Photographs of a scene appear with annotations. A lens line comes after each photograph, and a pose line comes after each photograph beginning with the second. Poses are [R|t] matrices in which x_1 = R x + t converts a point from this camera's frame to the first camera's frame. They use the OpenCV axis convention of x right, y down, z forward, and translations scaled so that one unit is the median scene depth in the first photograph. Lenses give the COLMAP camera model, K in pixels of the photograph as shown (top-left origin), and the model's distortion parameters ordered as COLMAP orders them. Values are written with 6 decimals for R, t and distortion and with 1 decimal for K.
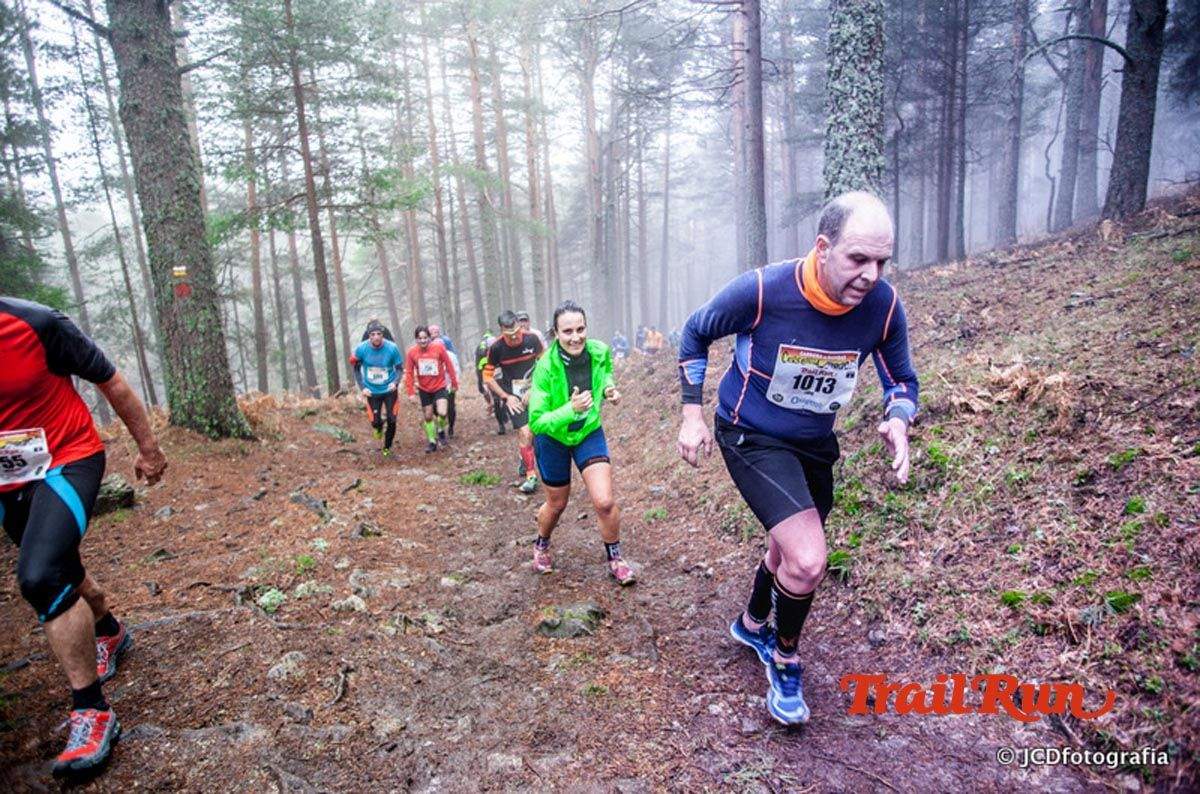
lens RADIAL K [[732.1, 0, 607.1], [0, 732.1, 406.0], [0, 0, 1]] dist [-0.094410, 0.050586]
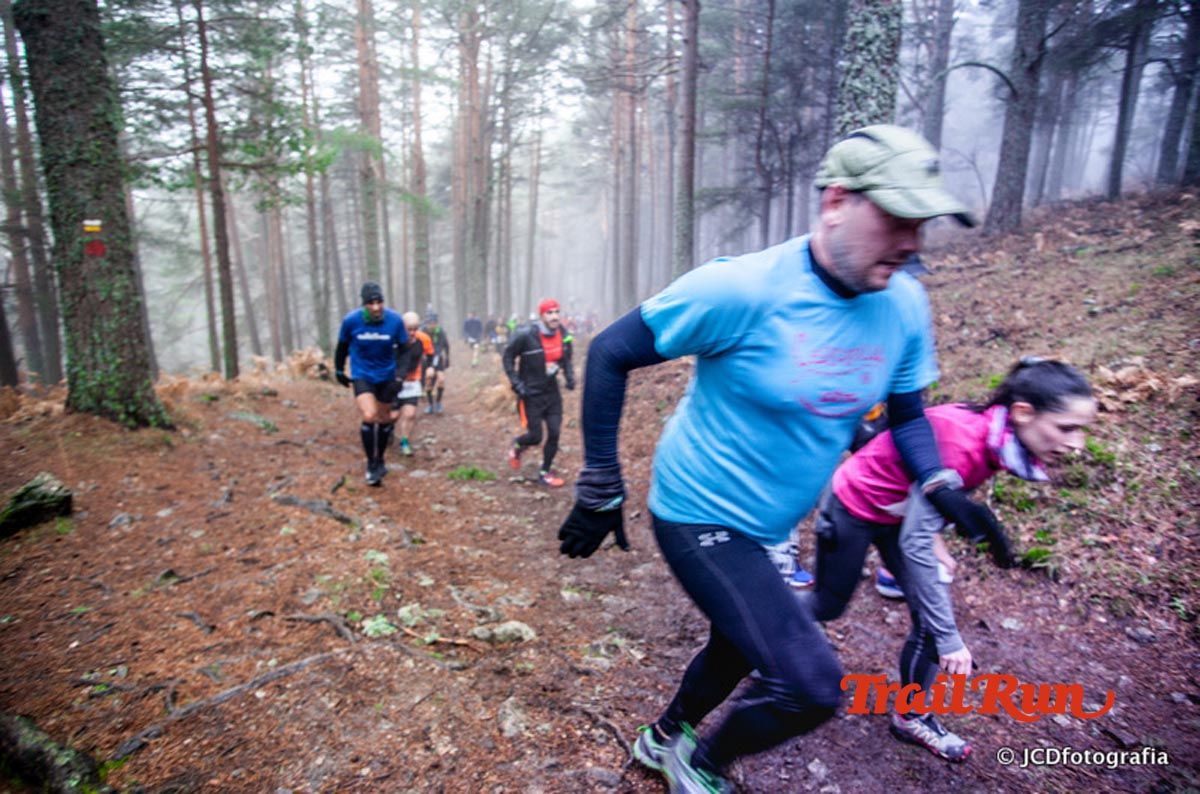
lens RADIAL K [[732.1, 0, 607.1], [0, 732.1, 403.0], [0, 0, 1]] dist [-0.094410, 0.050586]
pose [[0.975635, 0.012059, 0.219070, -0.270145], [-0.014772, 0.999833, 0.010753, -0.002036], [-0.218903, -0.013727, 0.975650, 0.093735]]
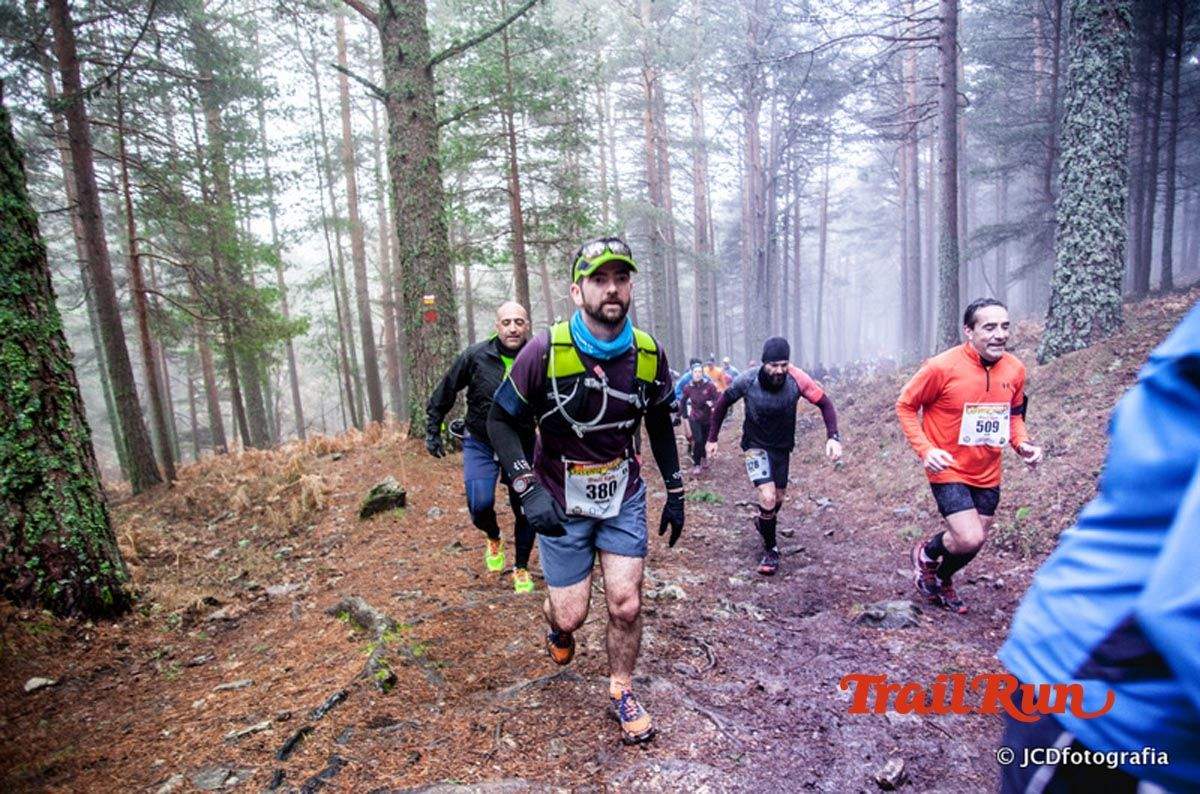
lens RADIAL K [[732.1, 0, 606.8], [0, 732.1, 407.2], [0, 0, 1]] dist [-0.094410, 0.050586]
pose [[0.982526, 0.025498, -0.184370, -0.155923], [-0.033700, 0.998570, -0.041489, 0.023536], [0.183048, 0.046977, 0.981981, -0.087247]]
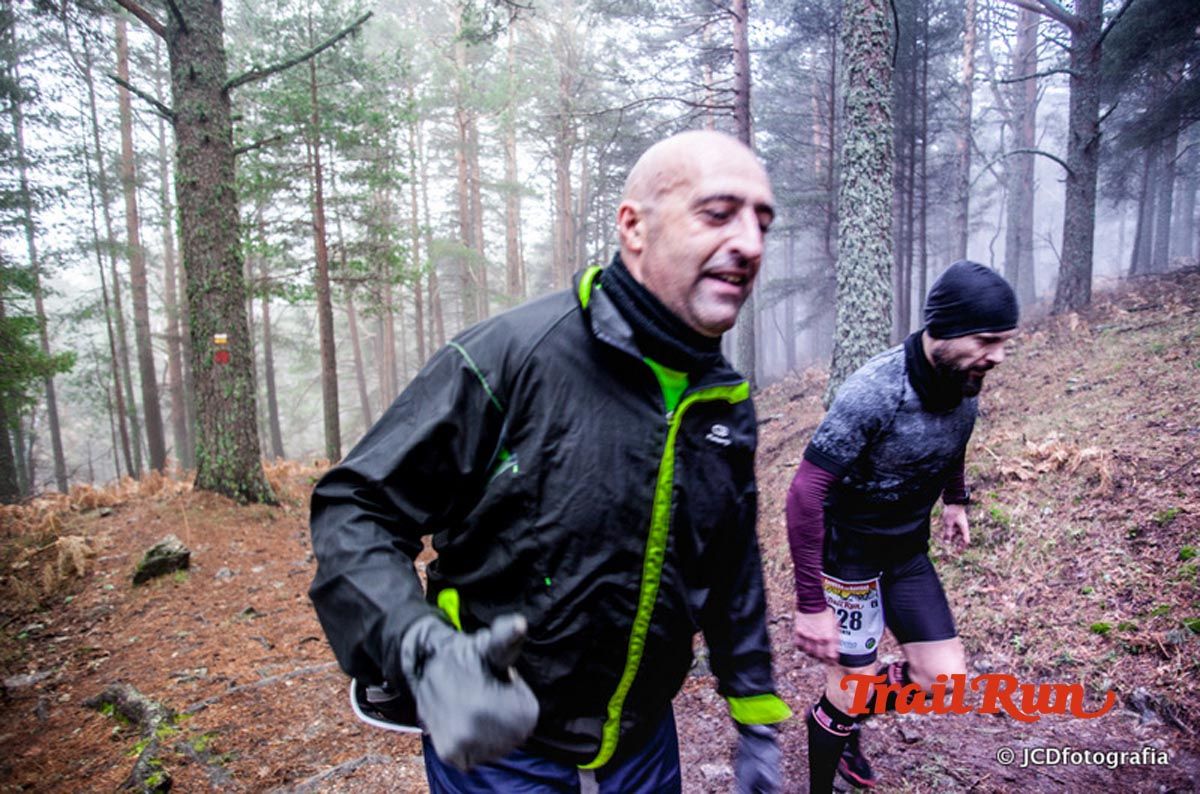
lens RADIAL K [[732.1, 0, 607.1], [0, 732.1, 405.6], [0, 0, 1]] dist [-0.094410, 0.050586]
pose [[0.997426, 0.017928, 0.069426, -0.157106], [-0.010748, 0.994681, -0.102438, 0.009008], [-0.070893, 0.101428, 0.992314, -0.079780]]
